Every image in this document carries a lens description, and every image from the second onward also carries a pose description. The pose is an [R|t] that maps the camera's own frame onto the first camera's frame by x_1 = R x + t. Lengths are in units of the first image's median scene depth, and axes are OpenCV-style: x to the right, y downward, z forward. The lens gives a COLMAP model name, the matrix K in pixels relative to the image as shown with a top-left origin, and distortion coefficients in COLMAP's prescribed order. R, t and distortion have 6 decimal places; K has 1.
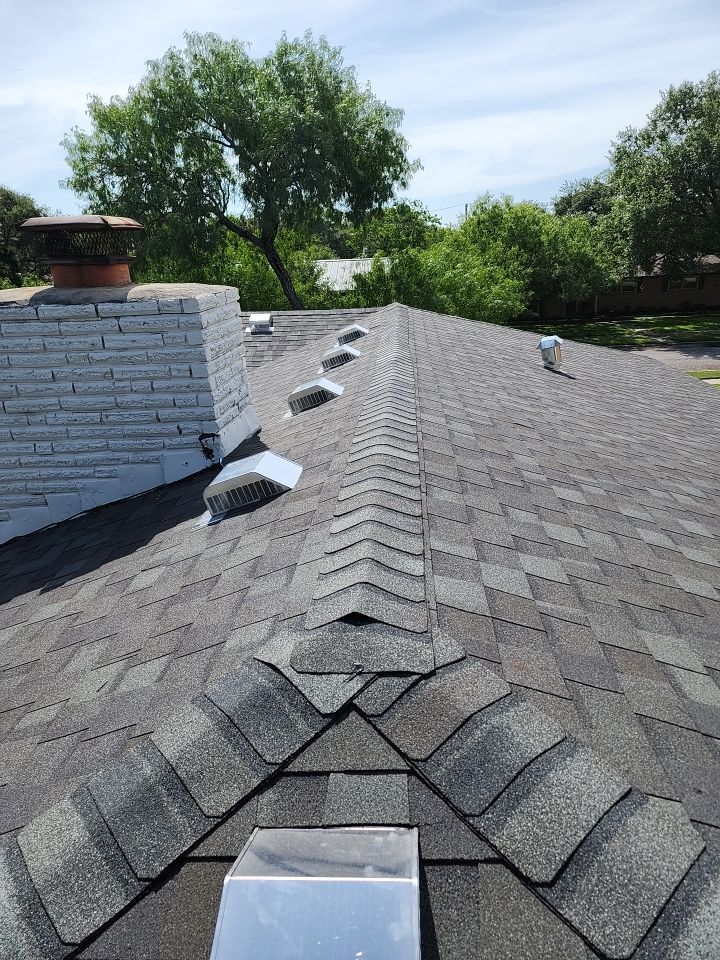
lens RADIAL K [[621.4, 0, 359.9], [0, 621.4, 488.3], [0, 0, 1]] dist [0.054870, -0.049768]
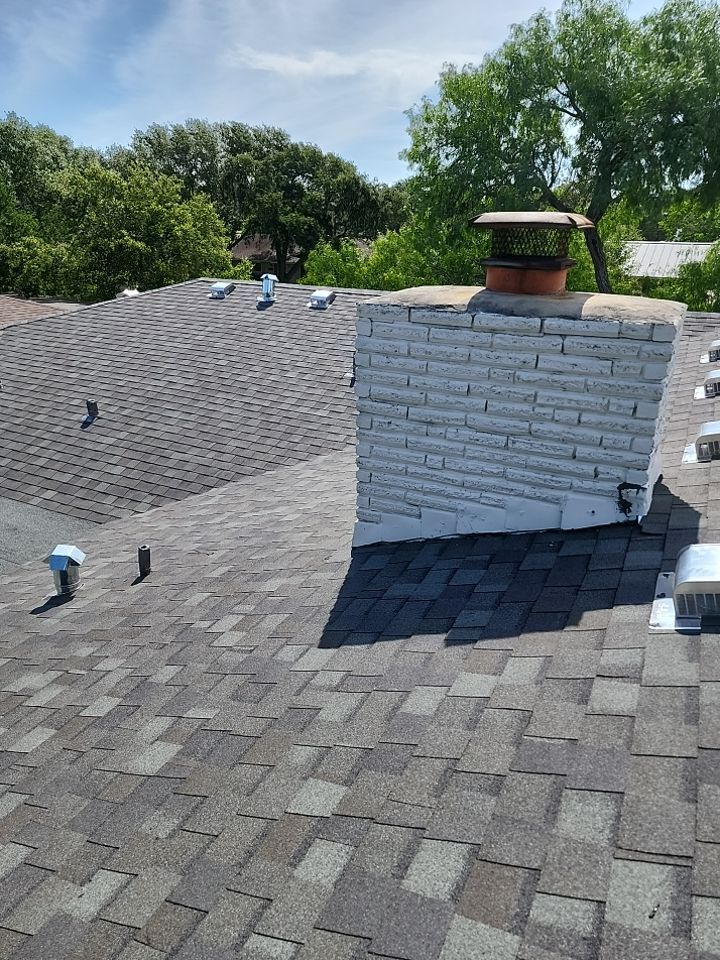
lens RADIAL K [[621.4, 0, 365.6], [0, 621.4, 496.2], [0, 0, 1]] dist [0.054870, -0.049768]
pose [[0.915292, 0.209146, -0.344236, -0.331644], [-0.192111, 0.977832, 0.083292, -0.087860], [0.354025, -0.010105, 0.935181, 0.116720]]
